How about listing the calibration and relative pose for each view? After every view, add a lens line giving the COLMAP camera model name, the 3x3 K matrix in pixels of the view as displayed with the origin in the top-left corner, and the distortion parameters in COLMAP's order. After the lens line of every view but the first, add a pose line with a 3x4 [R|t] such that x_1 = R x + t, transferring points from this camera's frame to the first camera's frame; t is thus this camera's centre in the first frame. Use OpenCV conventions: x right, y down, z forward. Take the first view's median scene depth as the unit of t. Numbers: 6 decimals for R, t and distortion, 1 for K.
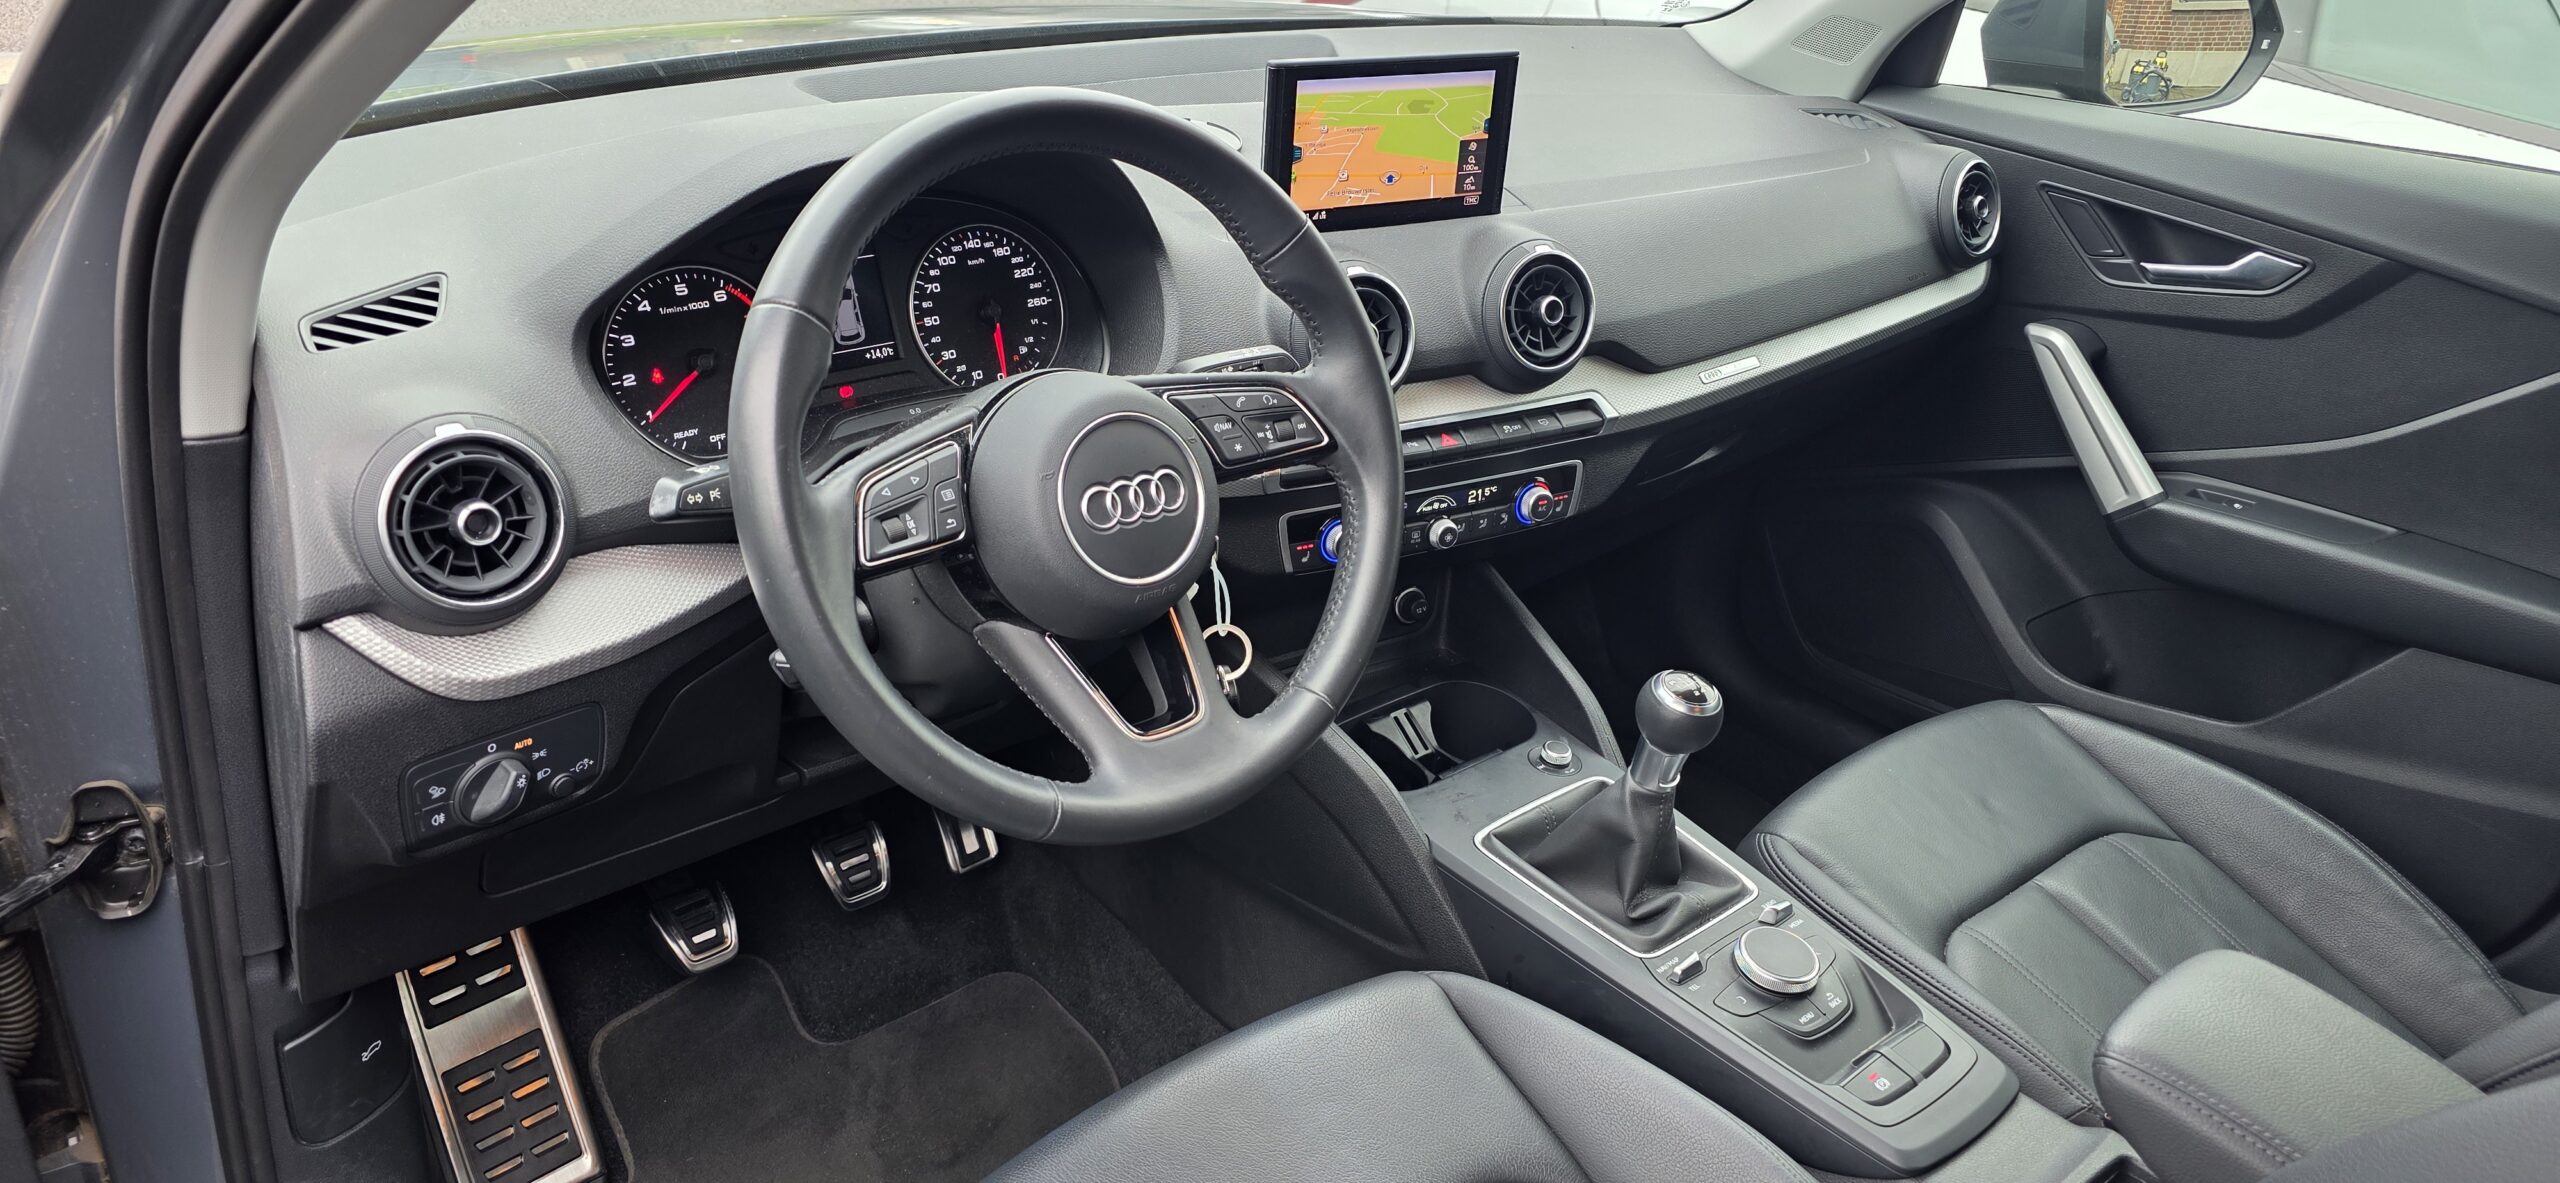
lens RADIAL K [[1724.2, 0, 1281.4], [0, 1724.2, 584.3], [0, 0, 1]] dist [0.057945, -0.041142]
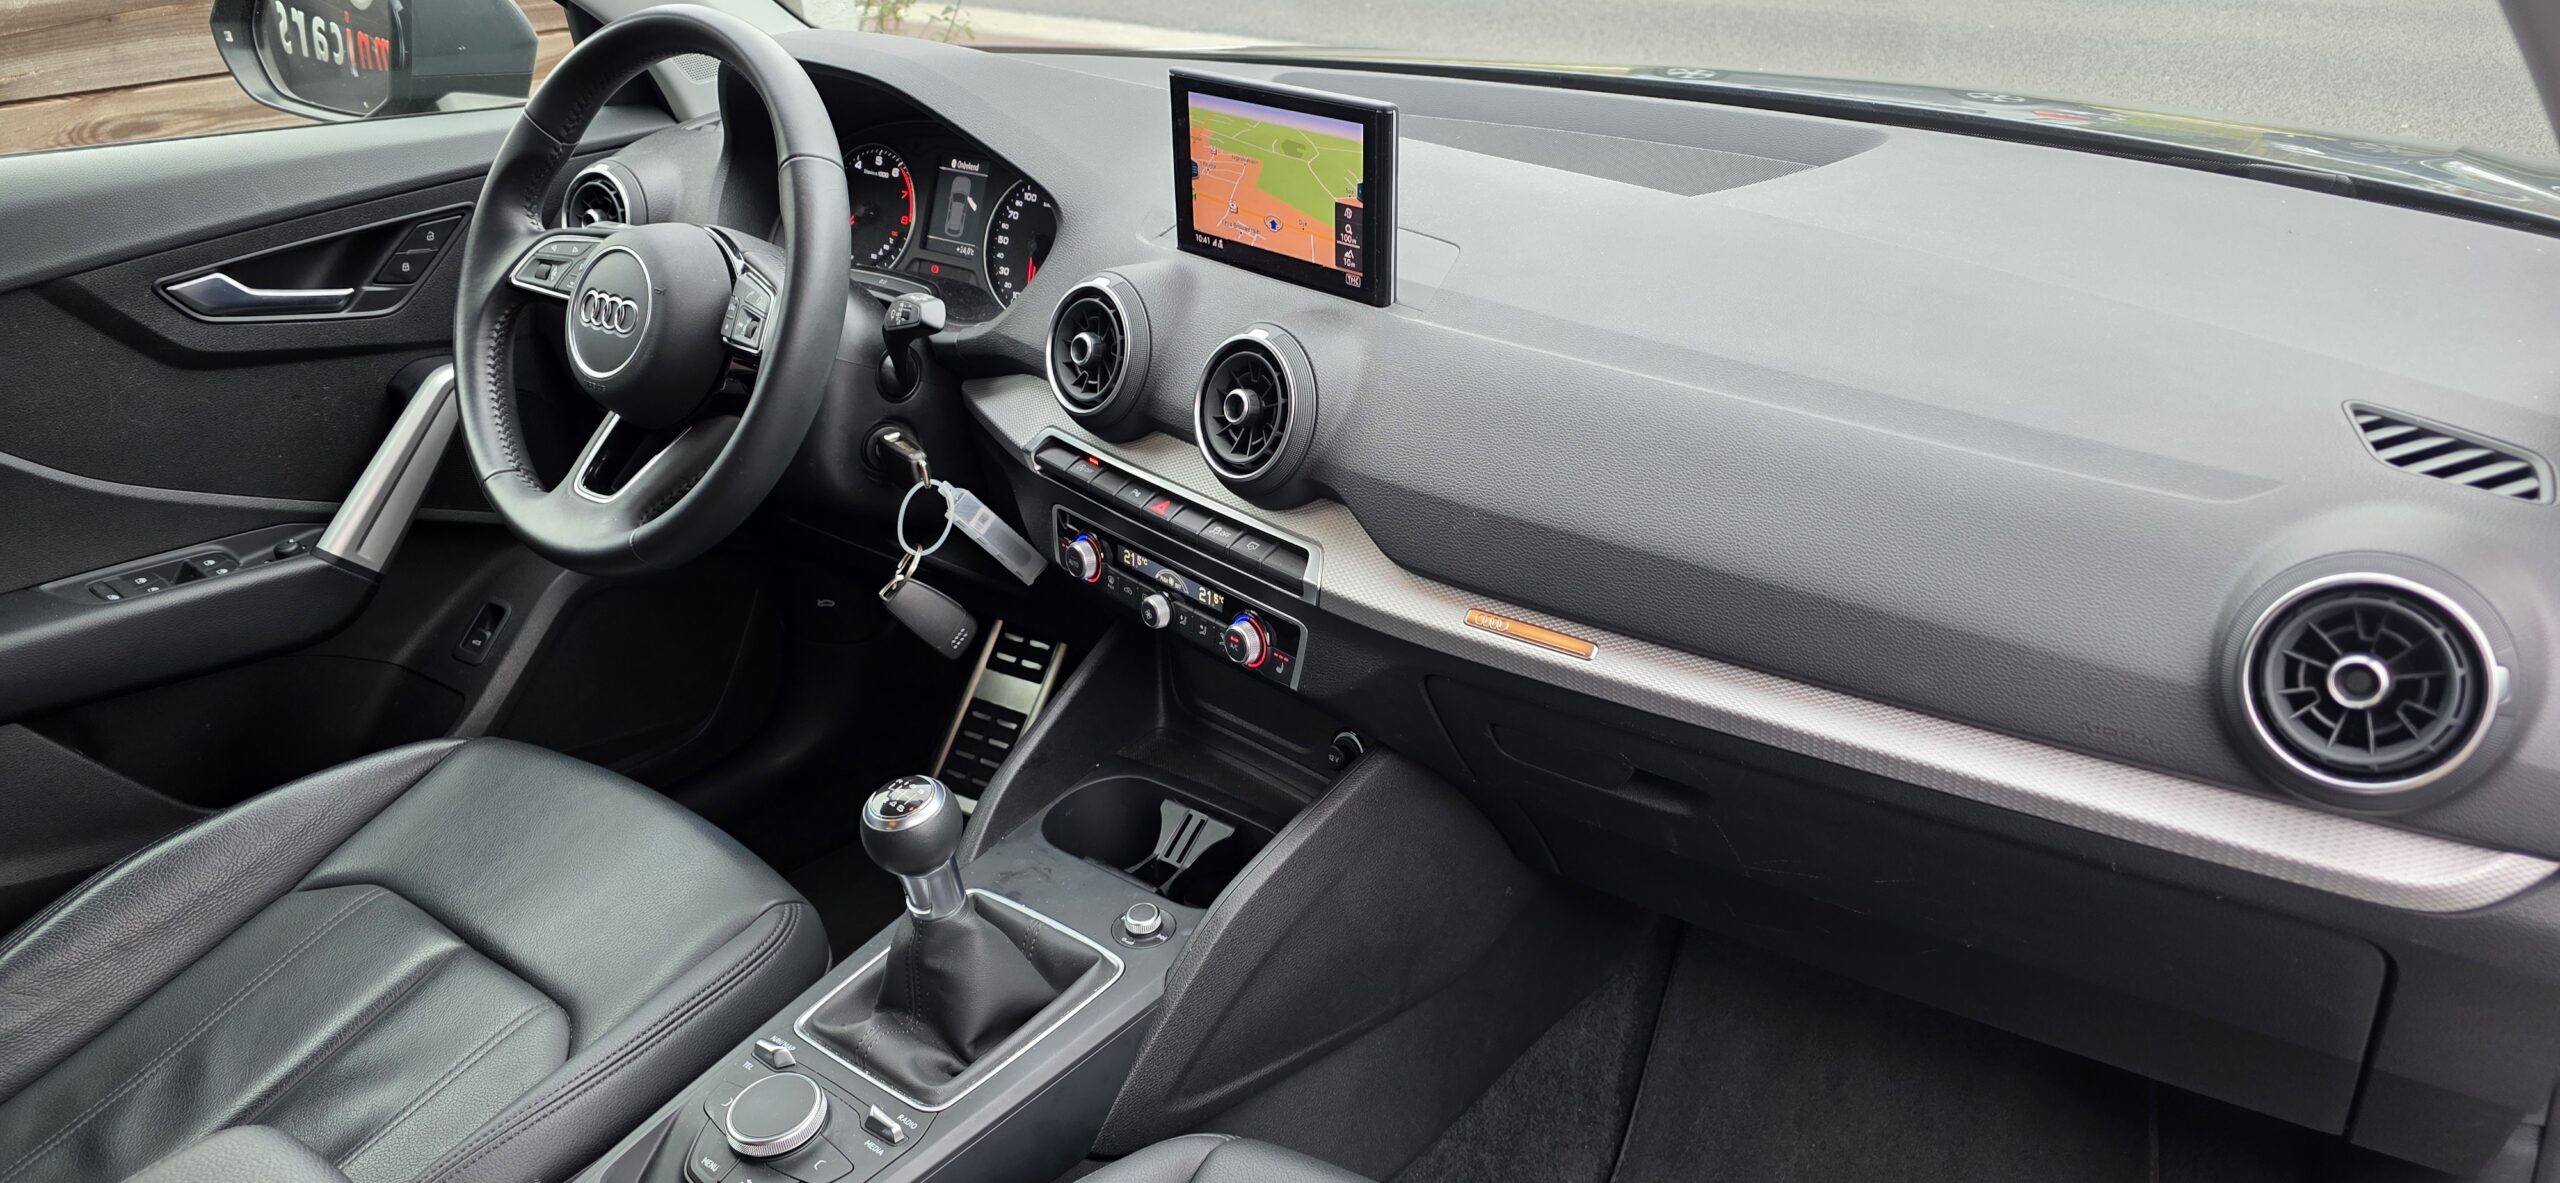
lens RADIAL K [[1724.2, 0, 1284.6], [0, 1724.2, 592.7], [0, 0, 1]] dist [0.057945, -0.041142]
pose [[0.209888, 0.365088, -0.907005, 0.907640], [-0.420736, 0.871109, 0.253277, -0.289523], [0.882569, 0.328450, 0.336441, 0.752810]]
